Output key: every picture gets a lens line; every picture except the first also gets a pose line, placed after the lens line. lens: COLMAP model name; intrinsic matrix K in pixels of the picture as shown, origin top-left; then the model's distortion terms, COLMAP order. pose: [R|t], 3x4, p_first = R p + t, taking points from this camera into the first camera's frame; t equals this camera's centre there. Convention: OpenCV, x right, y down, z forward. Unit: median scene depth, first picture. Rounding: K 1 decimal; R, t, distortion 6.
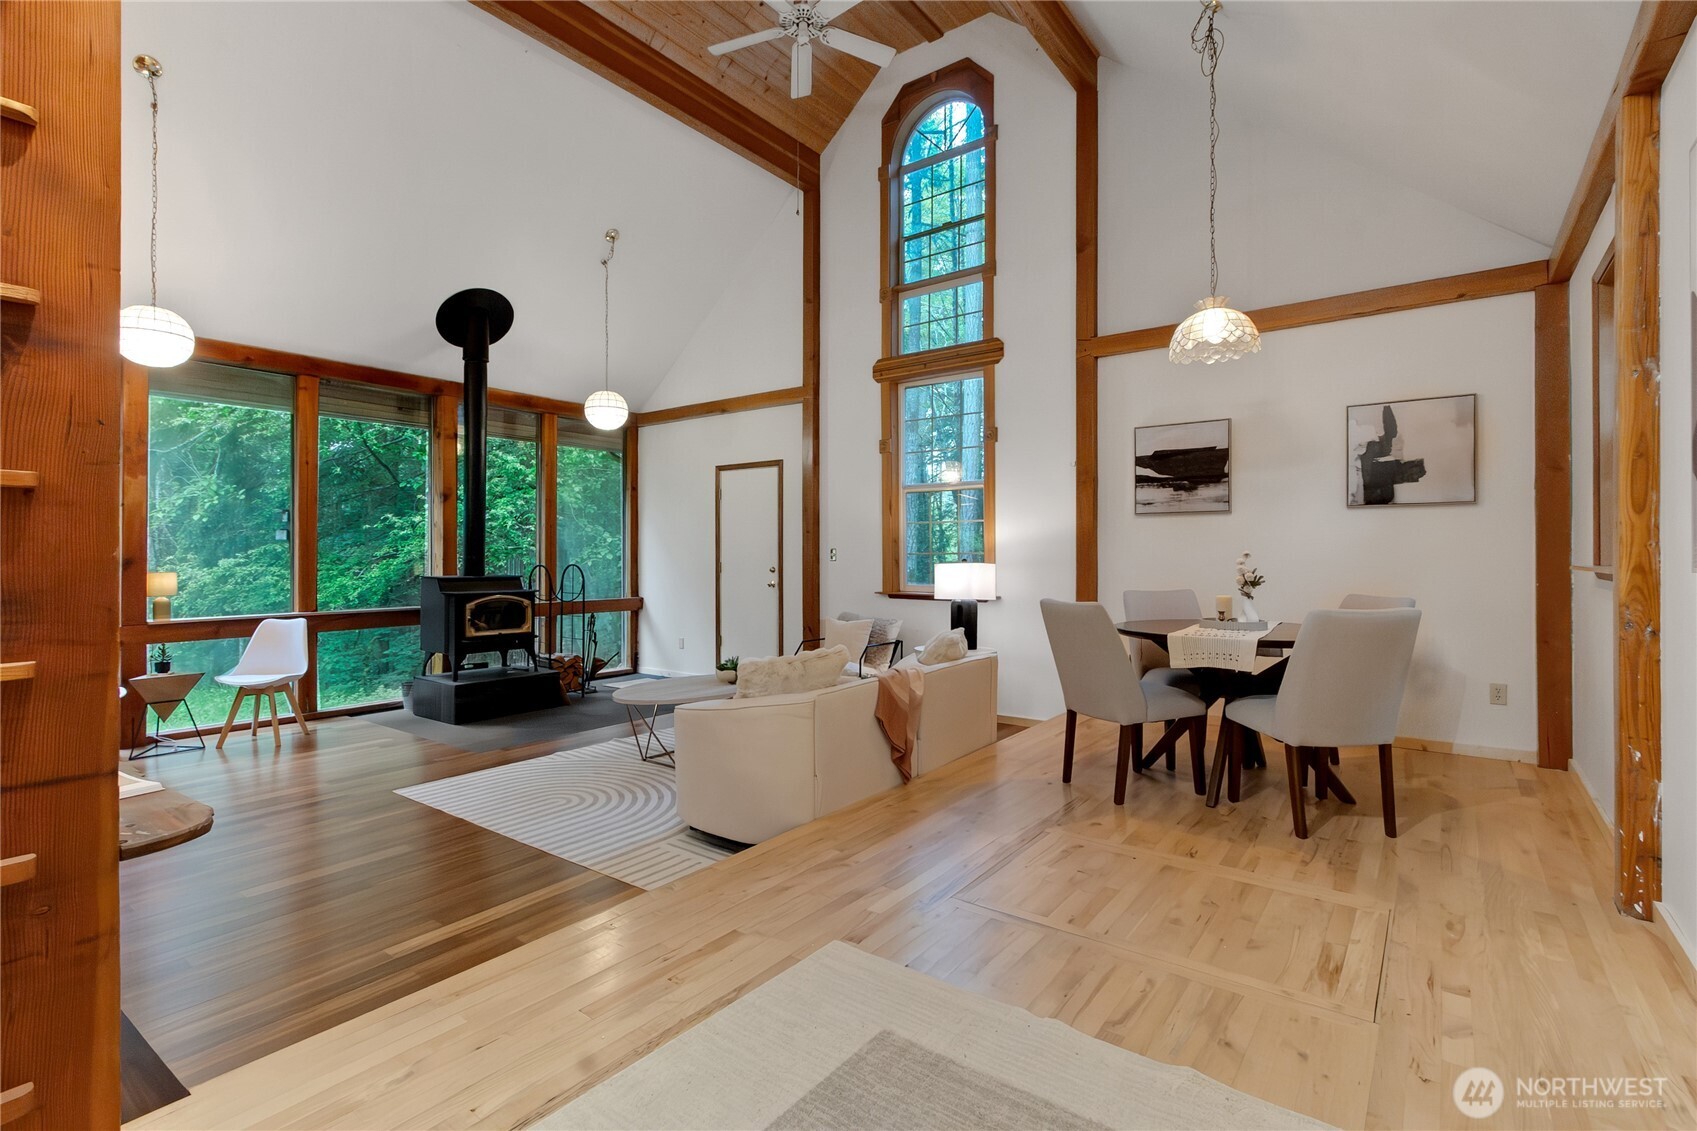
lens RADIAL K [[782.4, 0, 845.8], [0, 782.4, 557.6], [0, 0, 1]] dist [0.001018, 0.000093]
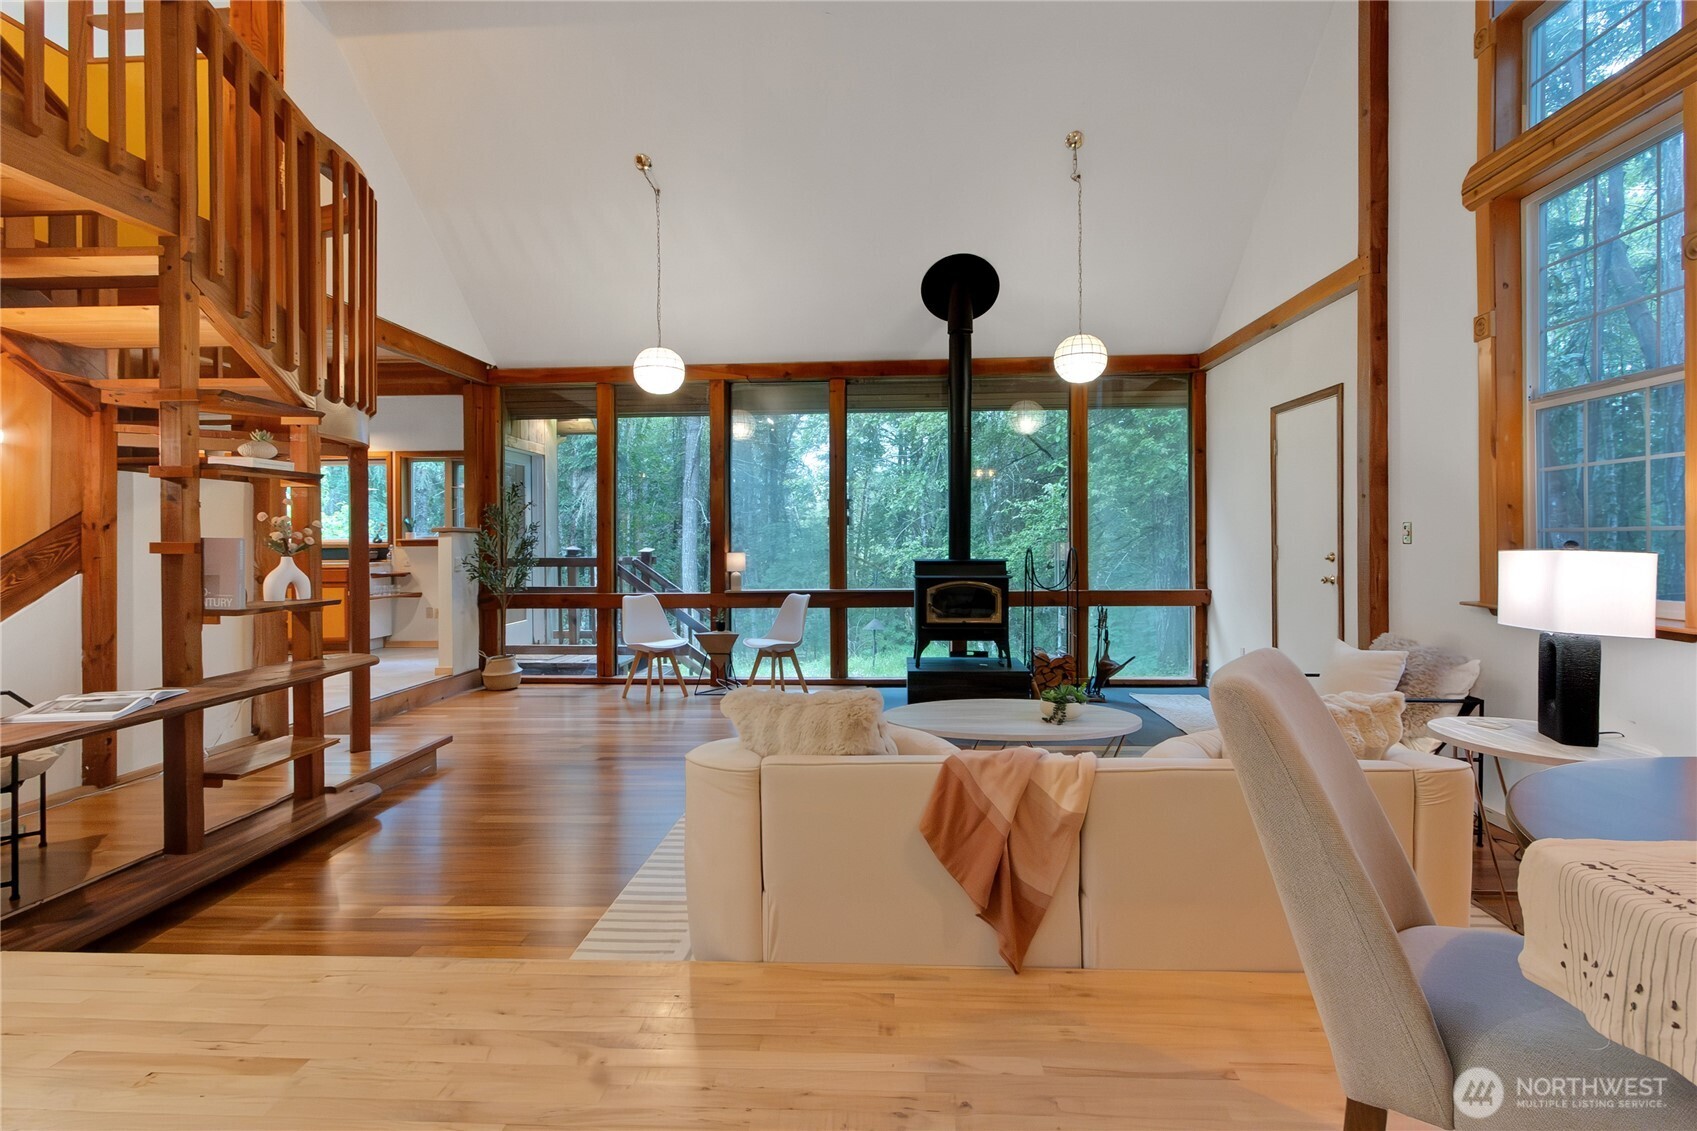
lens RADIAL K [[796.3, 0, 850.2], [0, 796.3, 542.5], [0, 0, 1]] dist [0.002228, -0.000057]
pose [[0.560899, -0.001619, -0.827882, 0.254723], [0.005975, 0.999980, 0.002093, -0.000264], [0.827862, -0.006121, 0.560898, 0.340462]]
